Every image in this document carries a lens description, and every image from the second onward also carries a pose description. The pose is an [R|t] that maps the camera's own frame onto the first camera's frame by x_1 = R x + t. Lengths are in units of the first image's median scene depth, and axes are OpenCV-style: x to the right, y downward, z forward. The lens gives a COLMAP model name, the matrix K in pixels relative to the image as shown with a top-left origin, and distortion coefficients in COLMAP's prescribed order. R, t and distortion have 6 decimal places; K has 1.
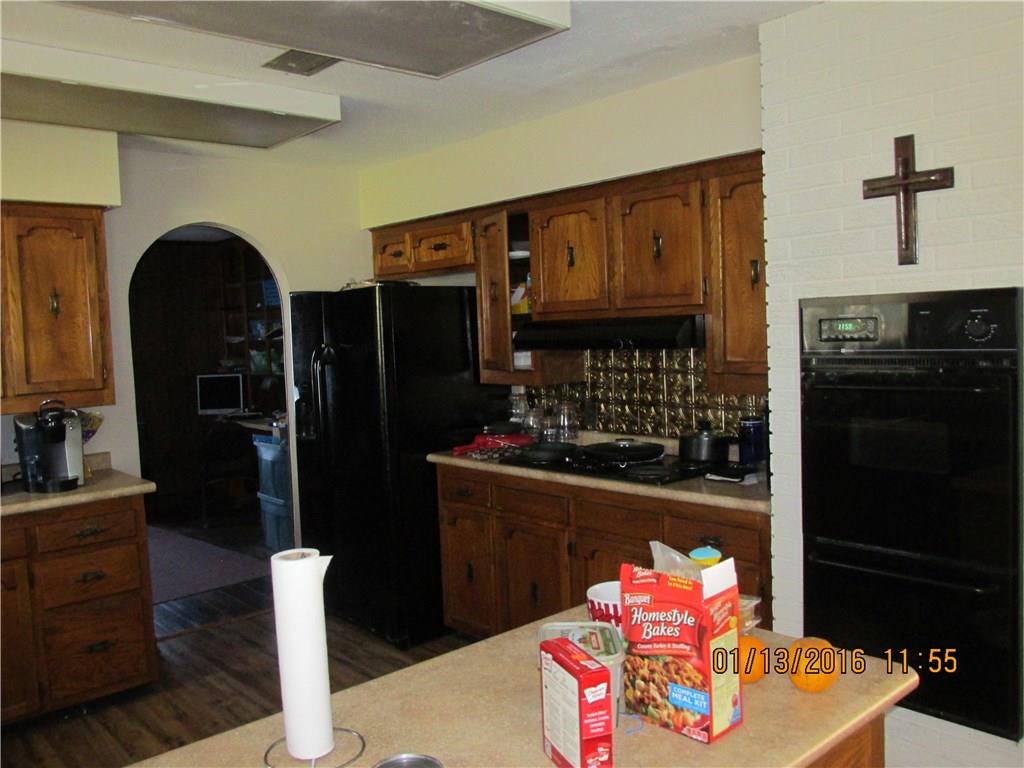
lens RADIAL K [[860.5, 0, 512.0], [0, 860.5, 385.5], [0, 0, 1]] dist [-0.035861, 0.025550]
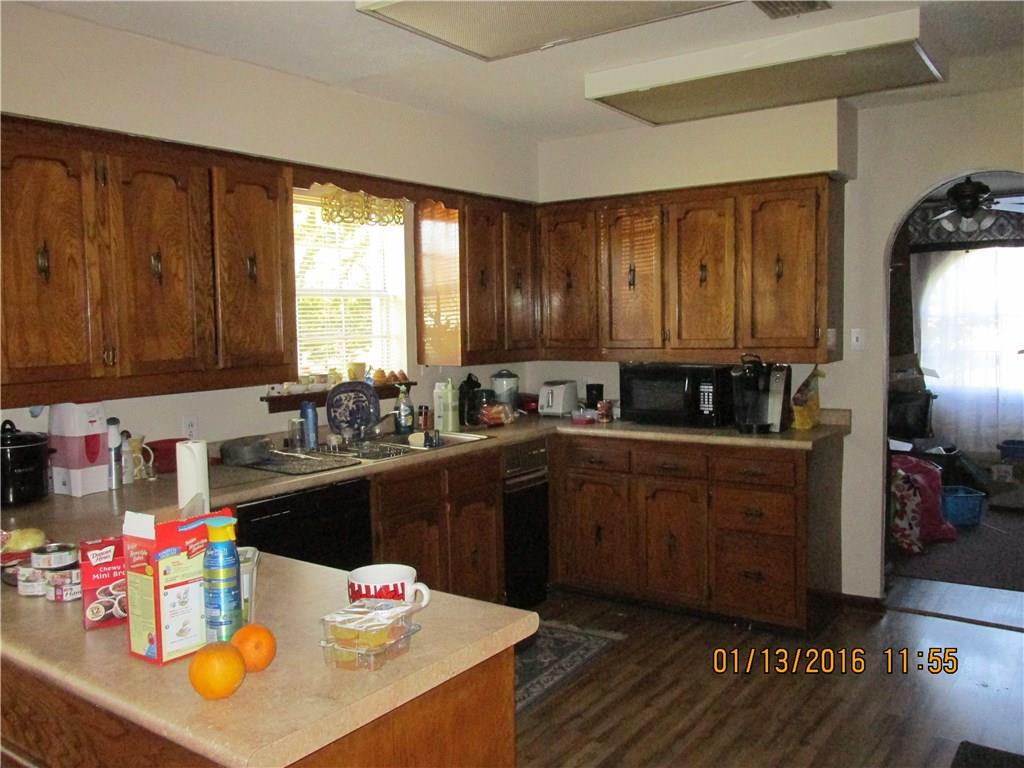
lens RADIAL K [[860.5, 0, 515.7], [0, 860.5, 384.2], [0, 0, 1]] dist [-0.035861, 0.025550]
pose [[0.208553, 0.108327, -0.971993, 0.503577], [-0.054003, 0.993606, 0.099149, -0.037901], [0.976519, 0.031813, 0.213070, 0.429605]]
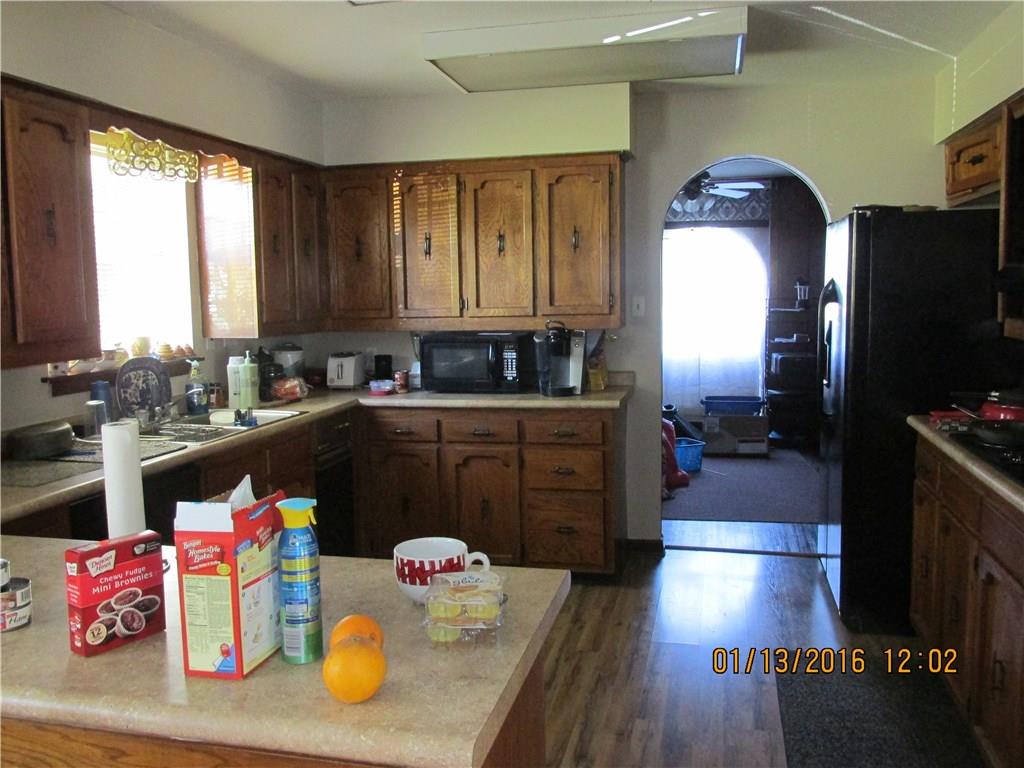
lens RADIAL K [[860.5, 0, 516.3], [0, 860.5, 382.1], [0, 0, 1]] dist [-0.035861, 0.025550]
pose [[0.562766, 0.117886, -0.818167, 0.419895], [-0.059391, 0.992987, 0.102224, -0.016730], [0.824480, -0.008937, 0.565821, 0.256193]]
